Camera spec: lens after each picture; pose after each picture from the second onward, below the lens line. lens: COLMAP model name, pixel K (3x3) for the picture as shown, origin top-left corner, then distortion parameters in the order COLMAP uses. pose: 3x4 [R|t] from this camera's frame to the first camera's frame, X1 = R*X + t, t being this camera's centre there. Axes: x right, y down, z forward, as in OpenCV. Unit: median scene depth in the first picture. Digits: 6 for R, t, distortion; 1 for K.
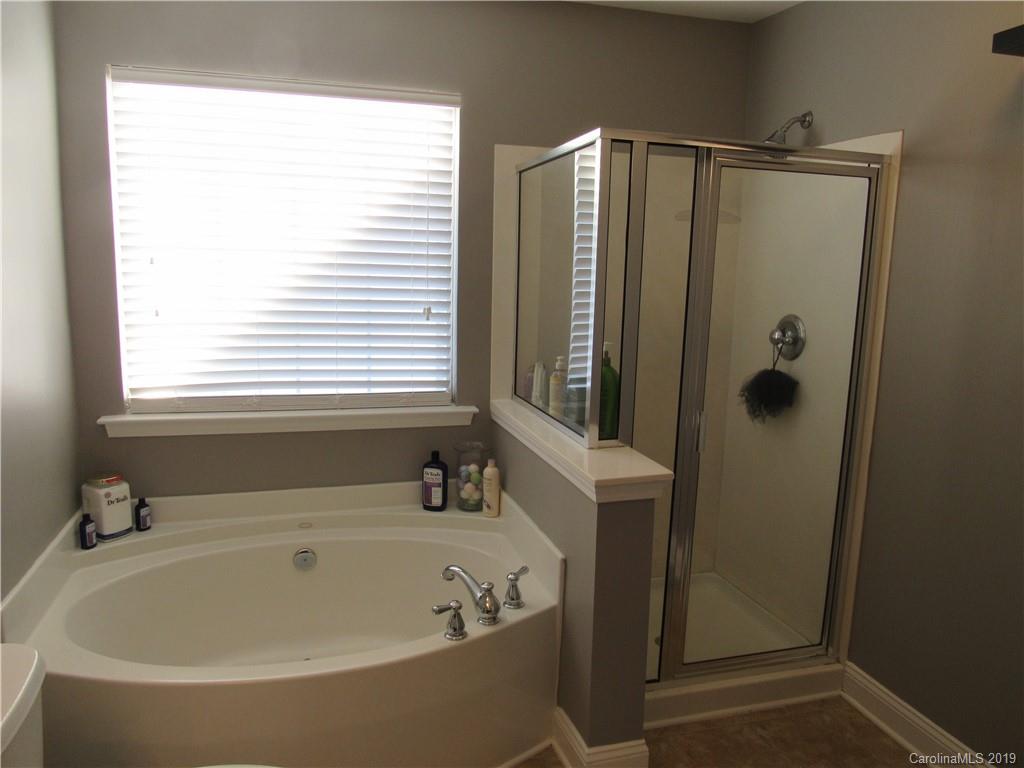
lens RADIAL K [[733.4, 0, 511.2], [0, 733.4, 379.8], [0, 0, 1]] dist [-0.028033, 0.011789]
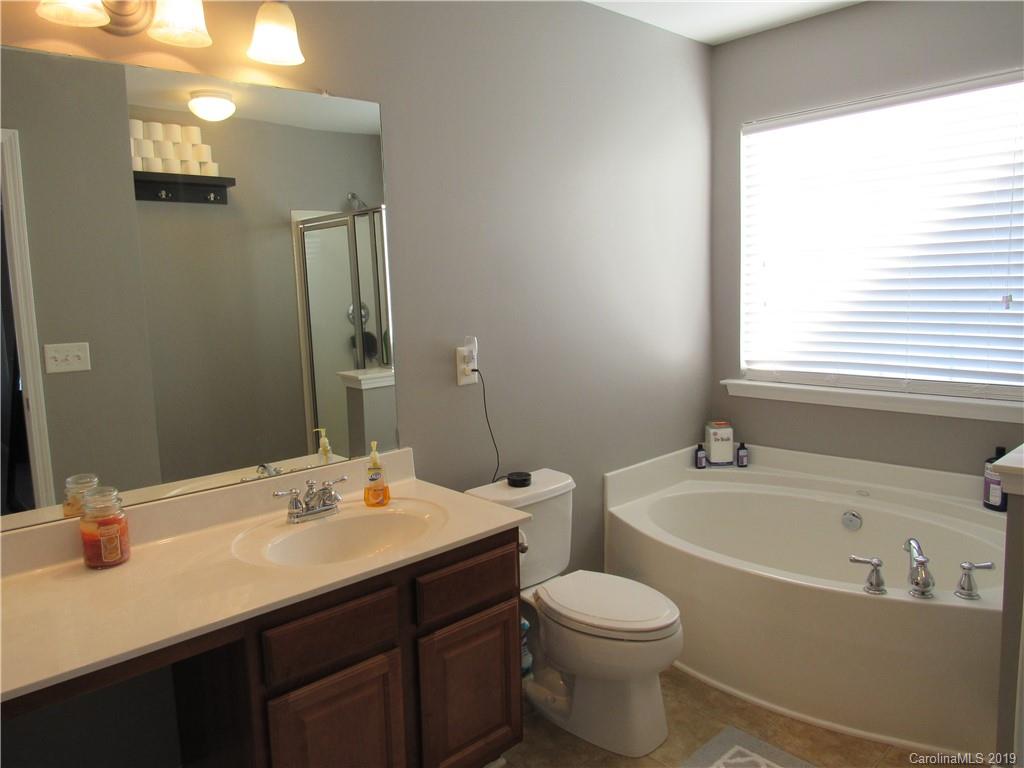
lens RADIAL K [[733.4, 0, 509.0], [0, 733.4, 384.0], [0, 0, 1]] dist [-0.028033, 0.011789]
pose [[0.441216, 0.077237, -0.894071, 0.495329], [-0.092646, 0.994886, 0.040227, 0.041492], [0.892606, 0.065083, 0.446115, 0.012989]]
